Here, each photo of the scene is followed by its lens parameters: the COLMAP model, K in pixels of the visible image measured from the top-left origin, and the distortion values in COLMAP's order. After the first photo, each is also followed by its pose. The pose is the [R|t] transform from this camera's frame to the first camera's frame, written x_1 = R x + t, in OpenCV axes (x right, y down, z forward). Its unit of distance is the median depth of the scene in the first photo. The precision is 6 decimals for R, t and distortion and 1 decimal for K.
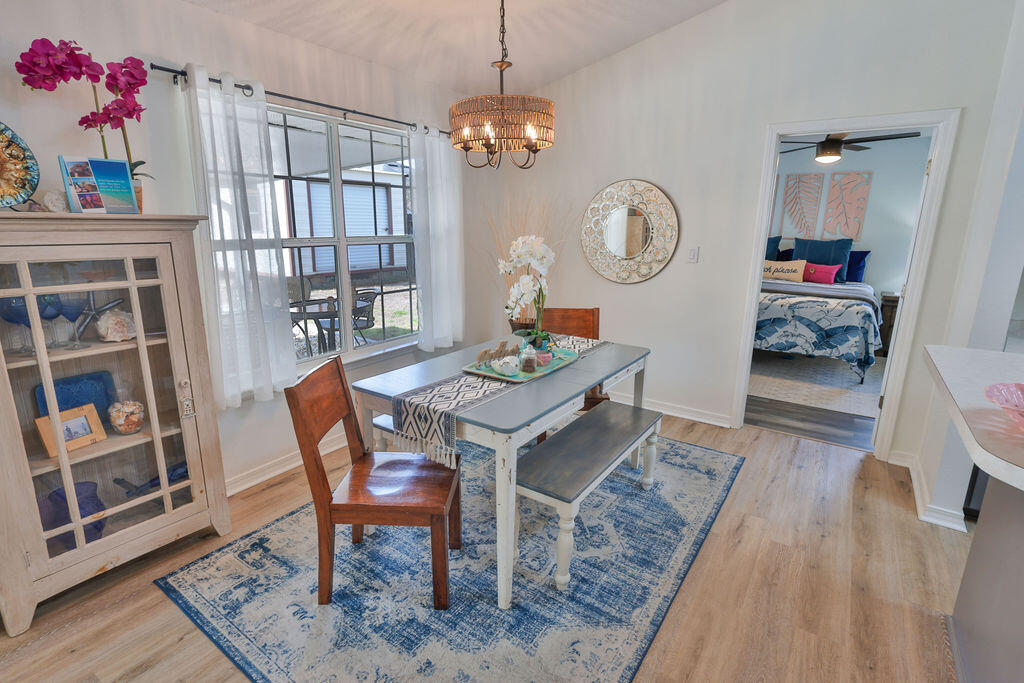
lens RADIAL K [[501.0, 0, 508.7], [0, 501.0, 344.2], [0, 0, 1]] dist [0.001083, 0.000509]
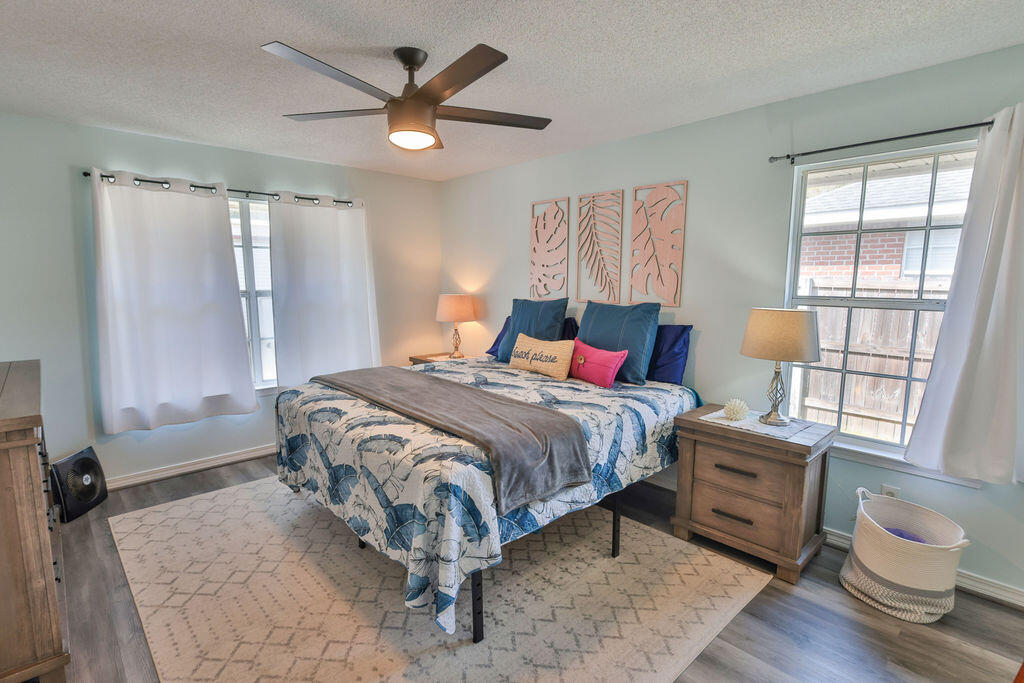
lens RADIAL K [[501.0, 0, 508.7], [0, 501.0, 344.2], [0, 0, 1]] dist [0.001083, 0.000509]
pose [[0.974300, 0.017948, -0.224540, 0.656076], [-0.042839, 0.993392, -0.106478, -0.102494], [0.221145, 0.113361, 0.968630, 0.450818]]
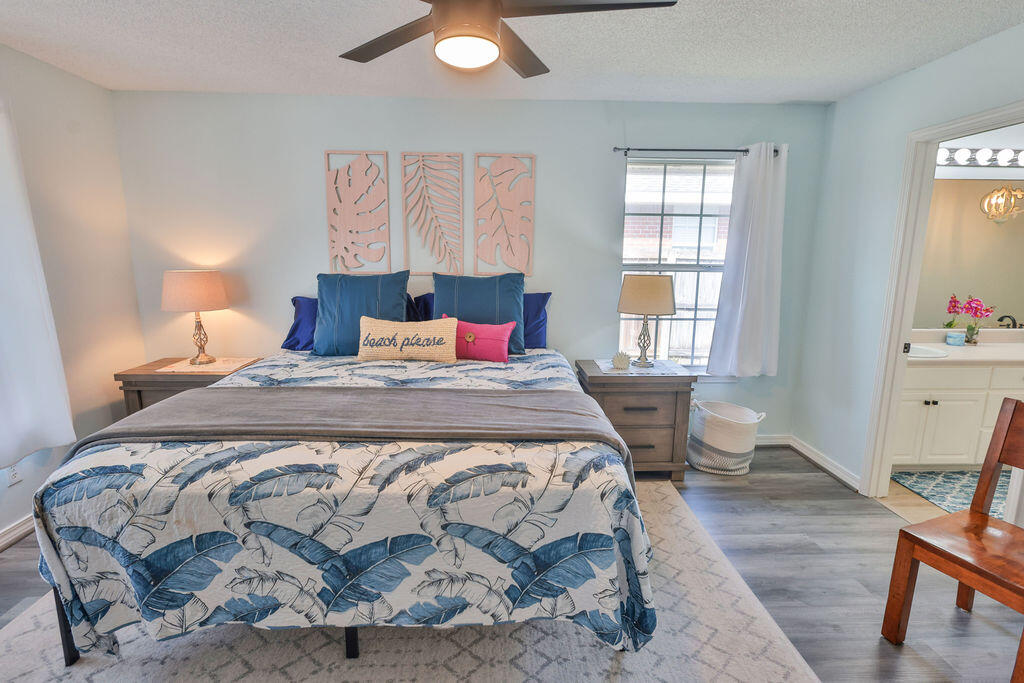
lens RADIAL K [[501.0, 0, 508.7], [0, 501.0, 344.2], [0, 0, 1]] dist [0.001083, 0.000509]
pose [[0.808194, -0.115771, 0.577425, 0.345672], [0.142306, 0.989822, -0.000725, -0.135120], [-0.571464, 0.082756, 0.816444, 0.567516]]
